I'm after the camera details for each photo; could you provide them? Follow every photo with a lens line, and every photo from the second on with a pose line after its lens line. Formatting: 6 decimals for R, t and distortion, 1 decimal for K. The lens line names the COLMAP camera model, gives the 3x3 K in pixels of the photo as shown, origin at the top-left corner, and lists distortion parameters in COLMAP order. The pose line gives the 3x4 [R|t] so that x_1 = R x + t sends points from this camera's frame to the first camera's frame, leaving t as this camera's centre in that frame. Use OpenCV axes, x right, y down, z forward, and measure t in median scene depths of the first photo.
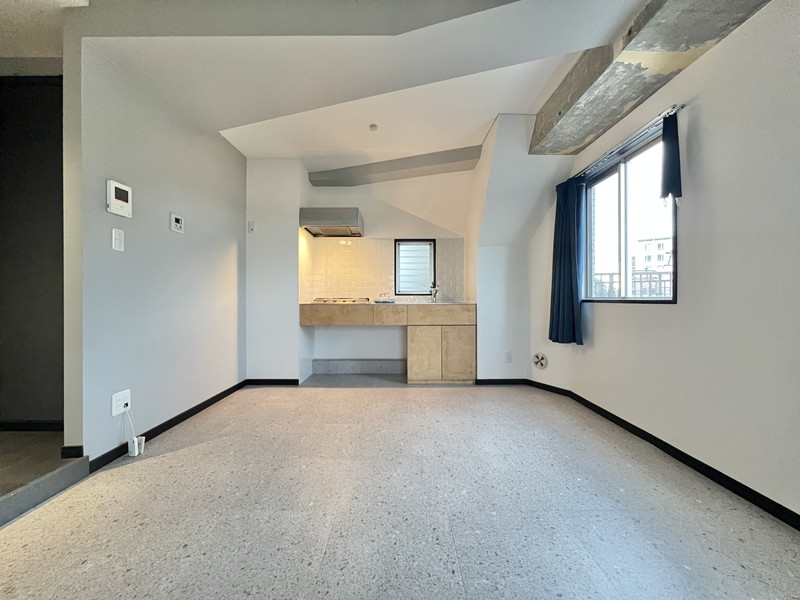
lens RADIAL K [[318.3, 0, 400.1], [0, 318.3, 298.9], [0, 0, 1]] dist [-0.002843, -0.000119]
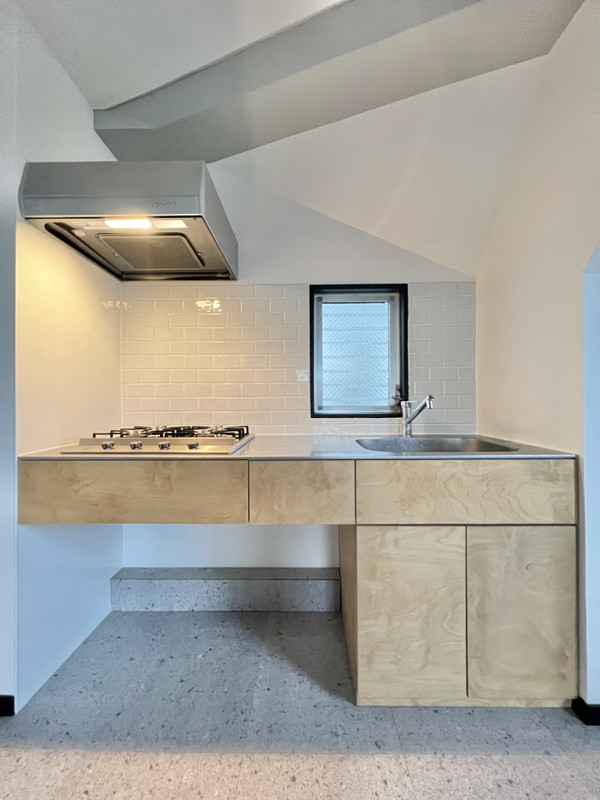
lens RADIAL K [[321.6, 0, 300.3], [0, 321.6, 399.4], [0, 0, 1]] dist [-0.000889, -0.000078]
pose [[0.999634, -0.002940, -0.026884, -0.020974], [0.002823, 0.999986, -0.004411, -0.035332], [0.026897, 0.004333, 0.999629, 0.598458]]
